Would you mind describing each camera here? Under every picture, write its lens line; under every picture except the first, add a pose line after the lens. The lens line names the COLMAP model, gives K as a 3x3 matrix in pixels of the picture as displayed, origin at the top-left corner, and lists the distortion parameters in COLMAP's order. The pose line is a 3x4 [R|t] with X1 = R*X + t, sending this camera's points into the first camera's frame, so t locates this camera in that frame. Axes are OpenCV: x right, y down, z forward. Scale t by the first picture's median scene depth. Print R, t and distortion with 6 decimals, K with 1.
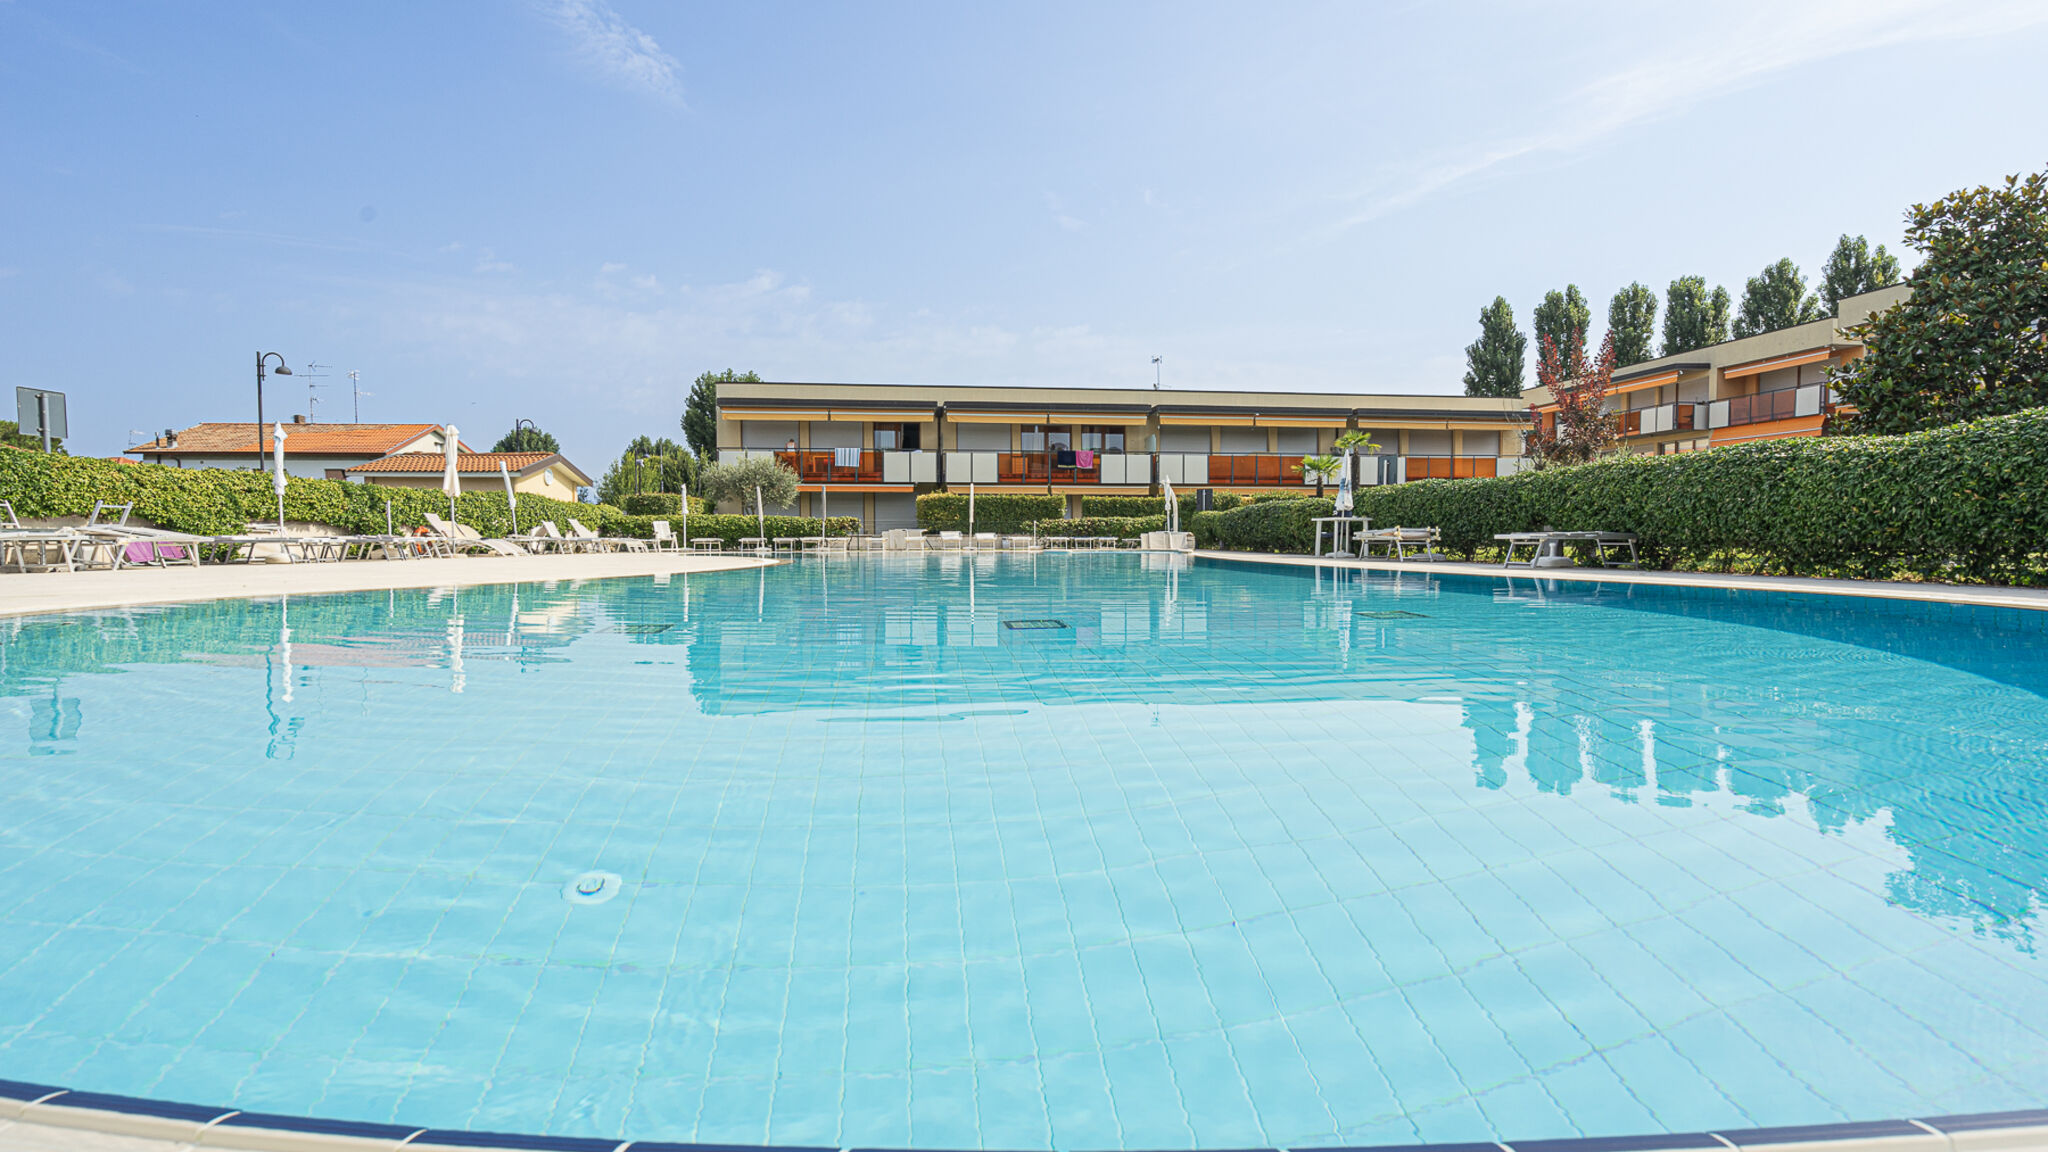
lens RADIAL K [[936.0, 0, 1013.7], [0, 936.0, 563.5], [0, 0, 1]] dist [0.001206, 0.001183]
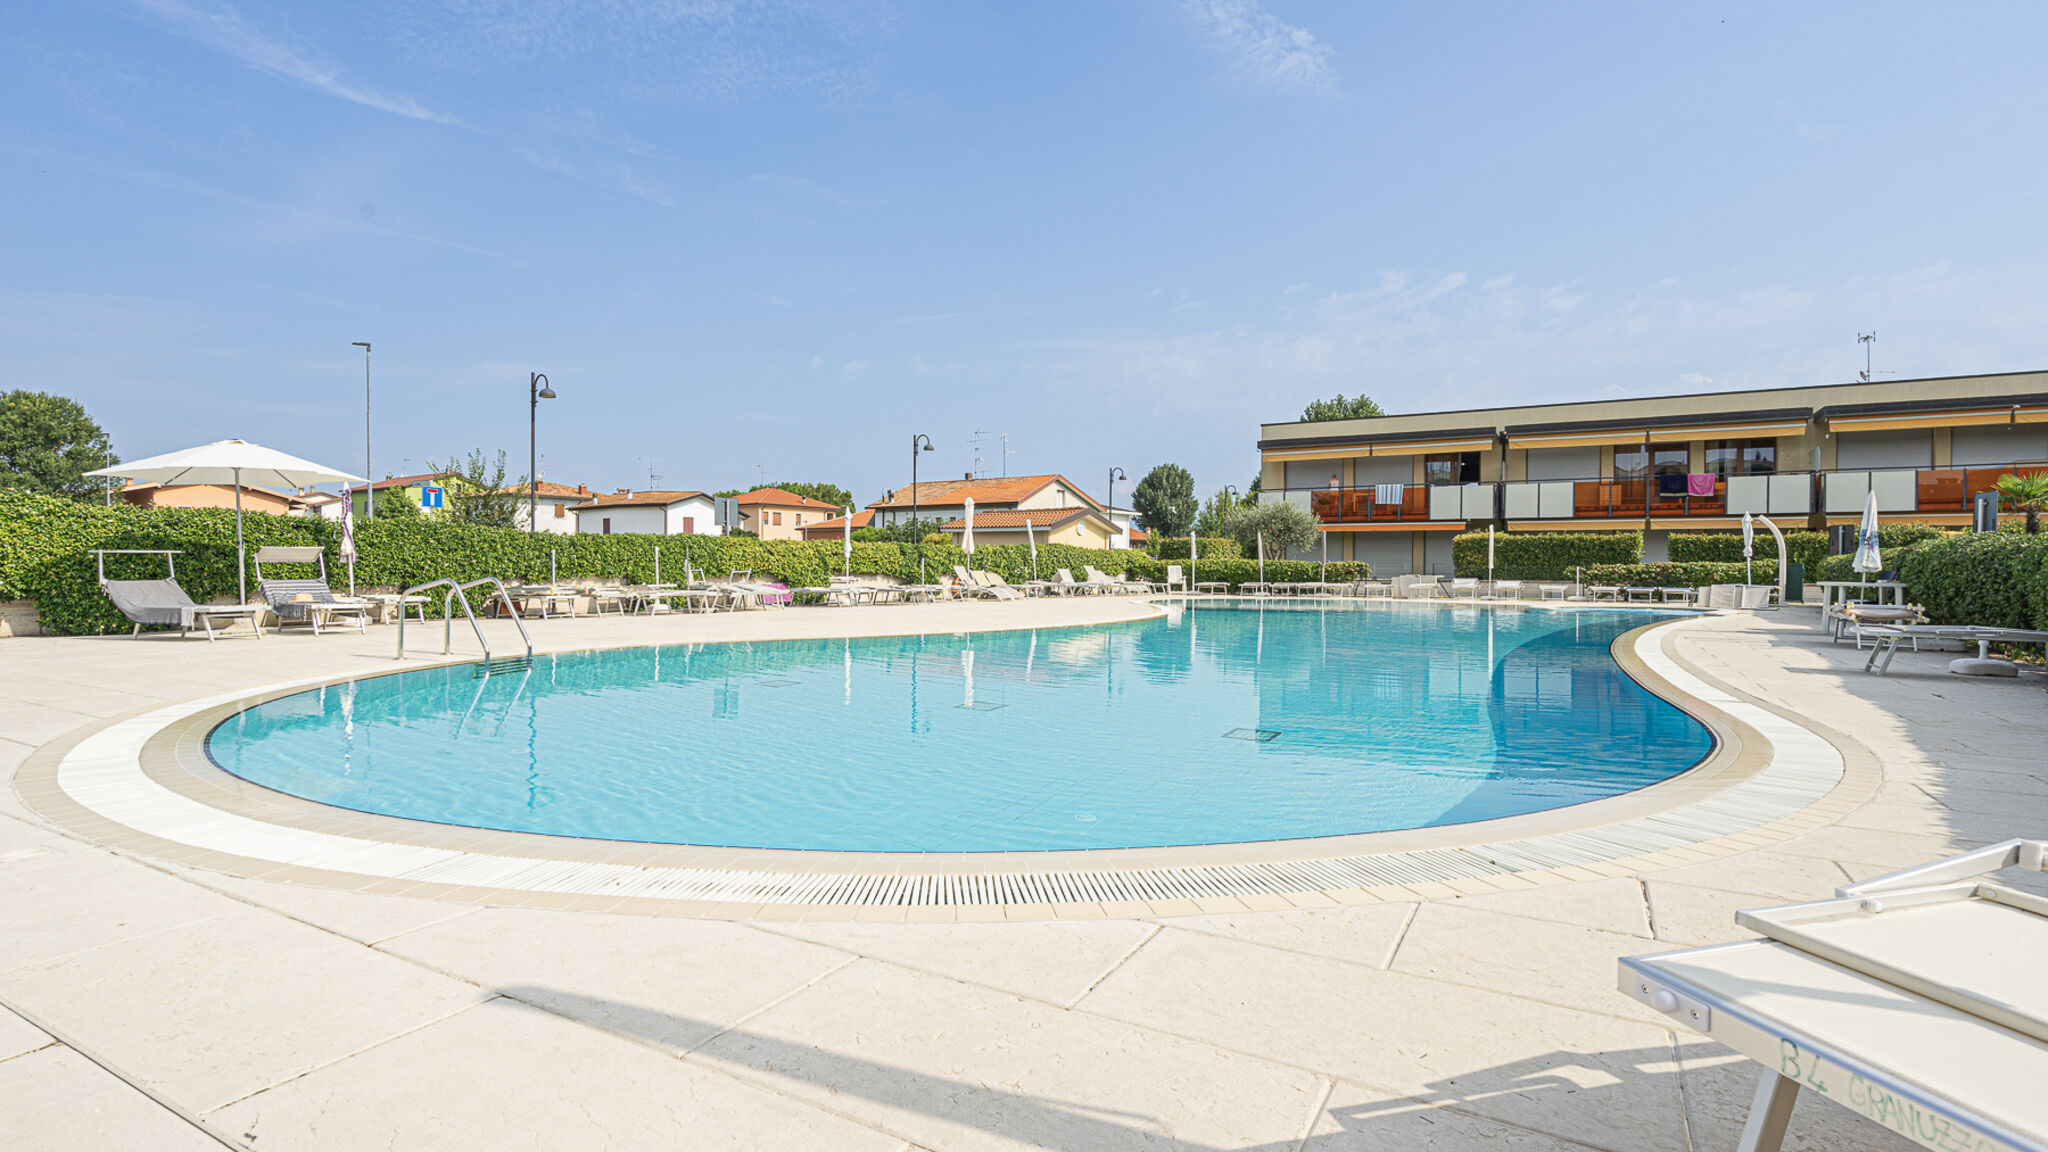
lens RADIAL K [[991.0, 0, 1018.5], [0, 991.0, 563.1], [0, 0, 1]] dist [0.010173, 0.000244]
pose [[0.798272, 0.003812, -0.602284, 0.124114], [-0.021879, 0.999504, -0.022672, -0.013319], [0.601899, 0.031275, 0.797960, -0.018347]]
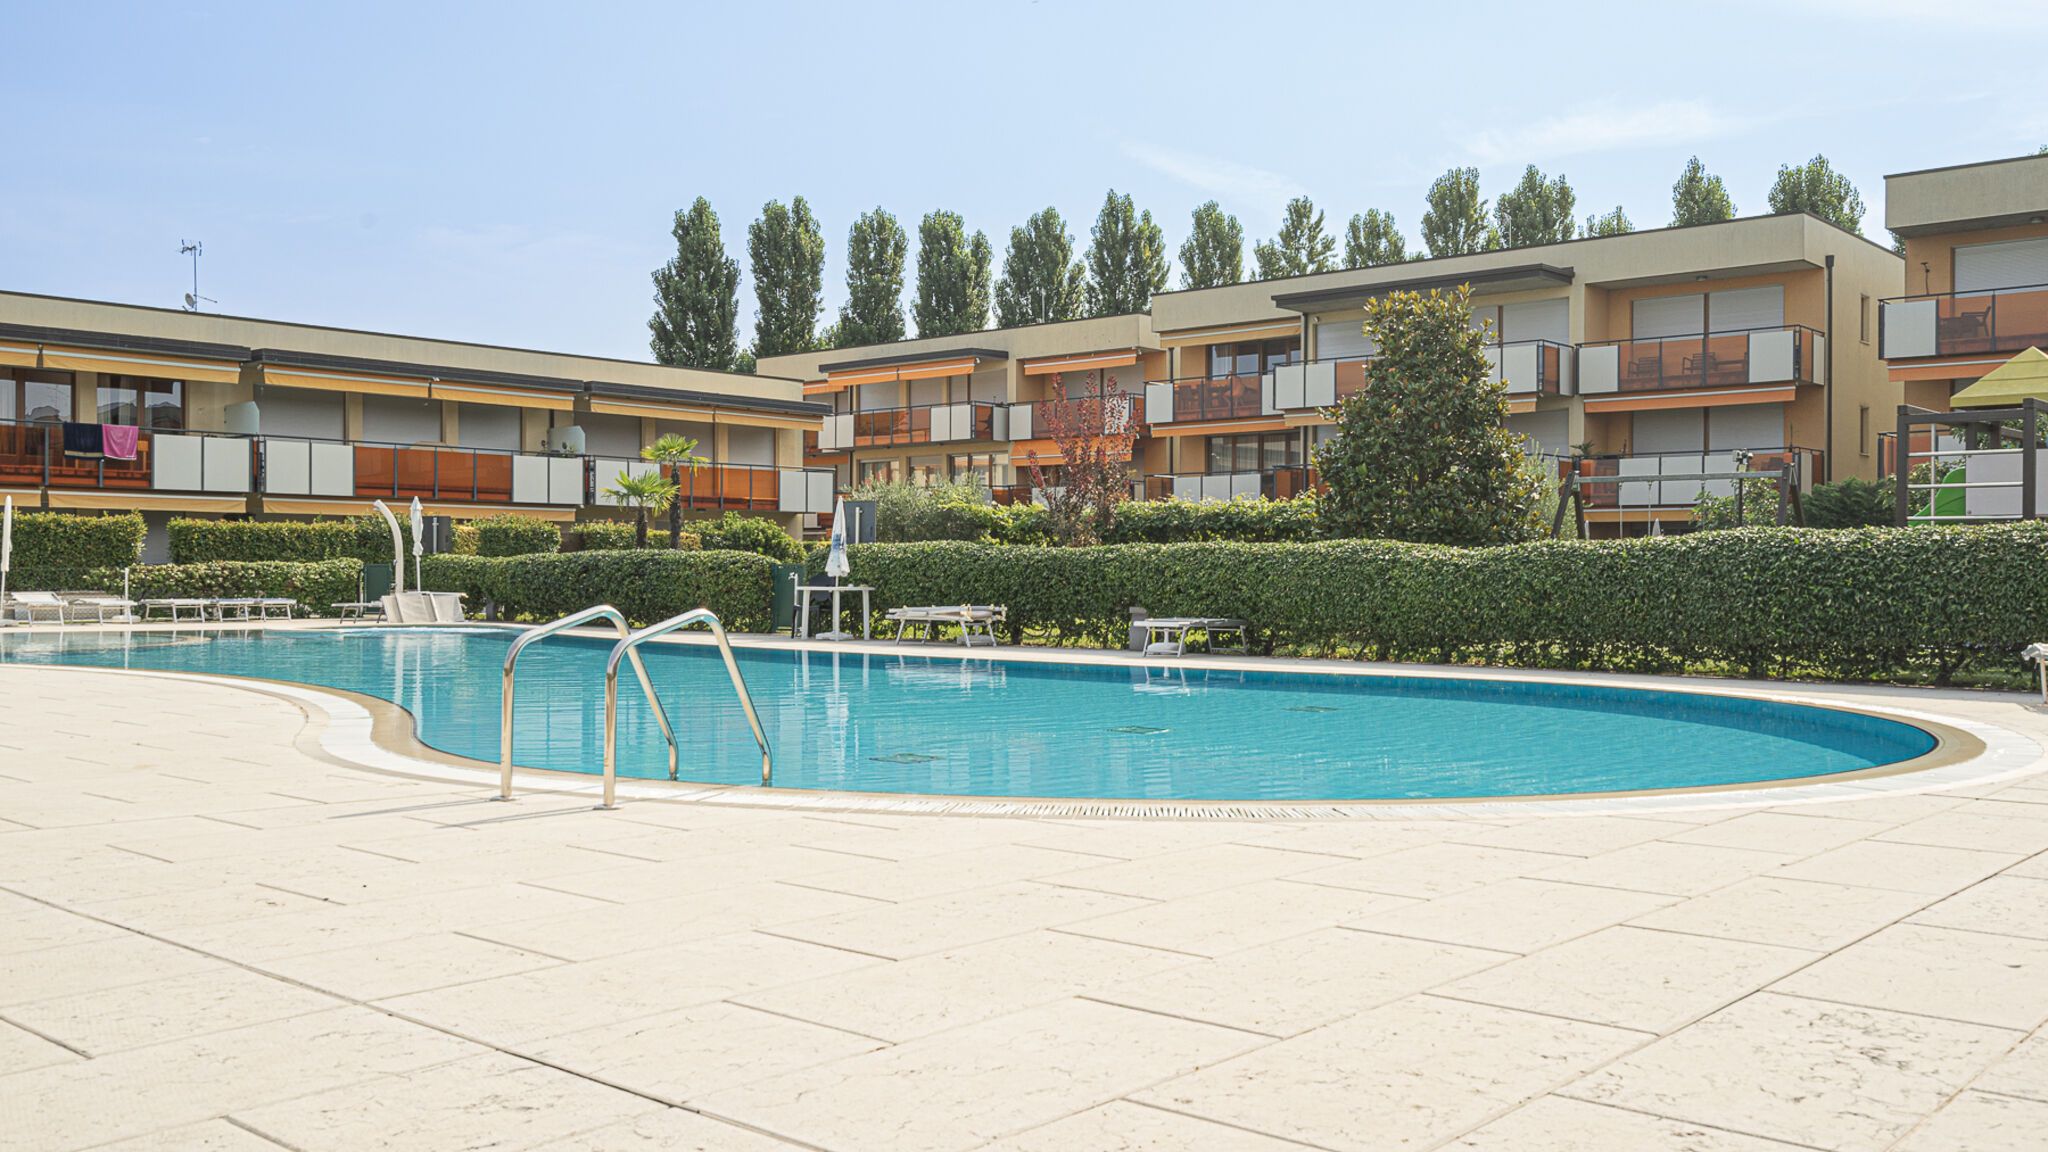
lens RADIAL K [[1807.5, 0, 1025.8], [0, 1807.5, 526.1], [0, 0, 1]] dist [0.009080, 0.007462]
pose [[0.753986, 0.022825, 0.656493, -0.206932], [0.011569, 0.998780, -0.048014, -0.010965], [-0.656788, 0.043797, 0.752802, -0.082548]]
